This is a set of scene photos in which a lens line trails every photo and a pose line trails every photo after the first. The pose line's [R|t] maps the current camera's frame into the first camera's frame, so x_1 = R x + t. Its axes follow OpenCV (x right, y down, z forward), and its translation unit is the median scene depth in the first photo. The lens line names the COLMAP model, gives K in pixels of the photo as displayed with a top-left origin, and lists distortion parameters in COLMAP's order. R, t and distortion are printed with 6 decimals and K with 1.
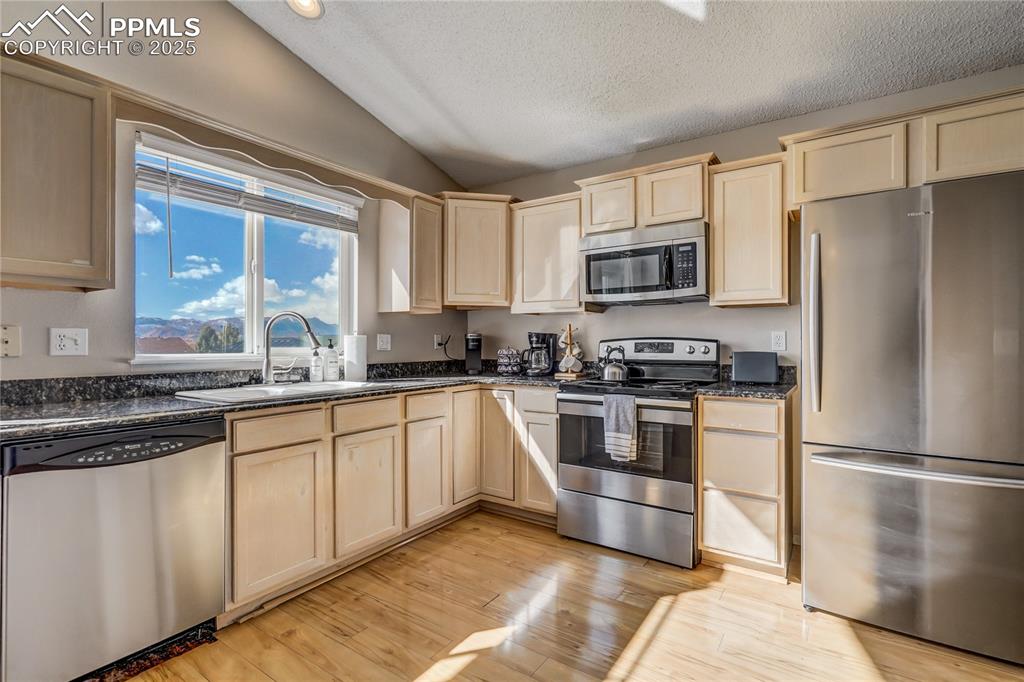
lens RADIAL K [[474.6, 0, 513.5], [0, 474.6, 344.2], [0, 0, 1]] dist [0.000369, 0.001758]
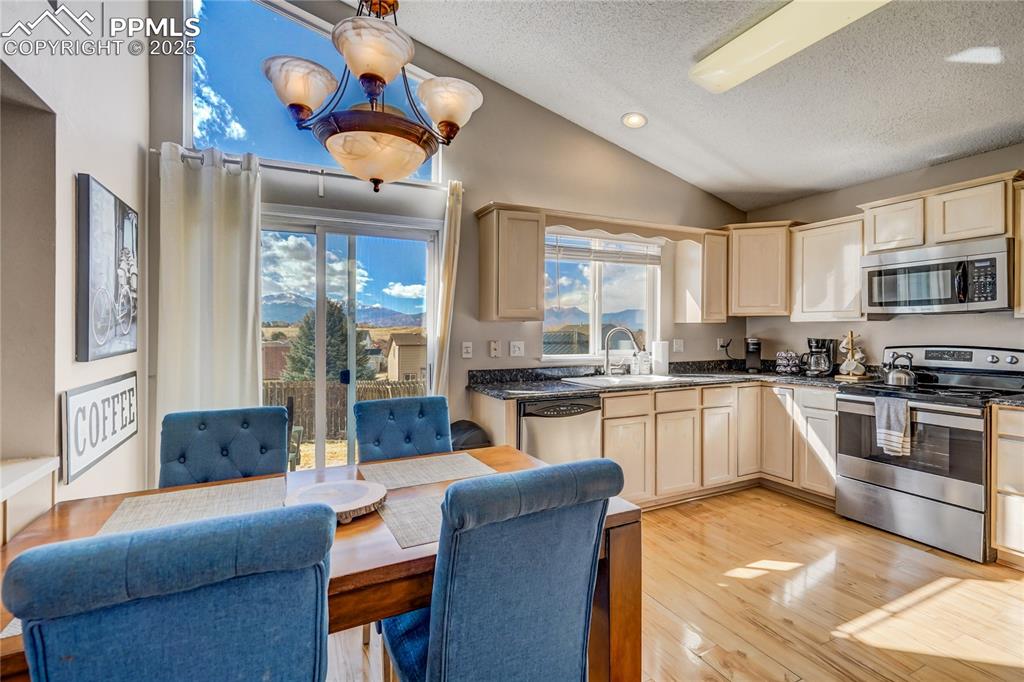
lens RADIAL K [[474.6, 0, 526.0], [0, 474.6, 334.8], [0, 0, 1]] dist [0.000369, 0.001758]
pose [[0.878489, 0.004561, -0.477740, -0.021863], [-0.001902, 0.999980, 0.006049, -0.046724], [0.477758, -0.004405, 0.878480, -0.390703]]
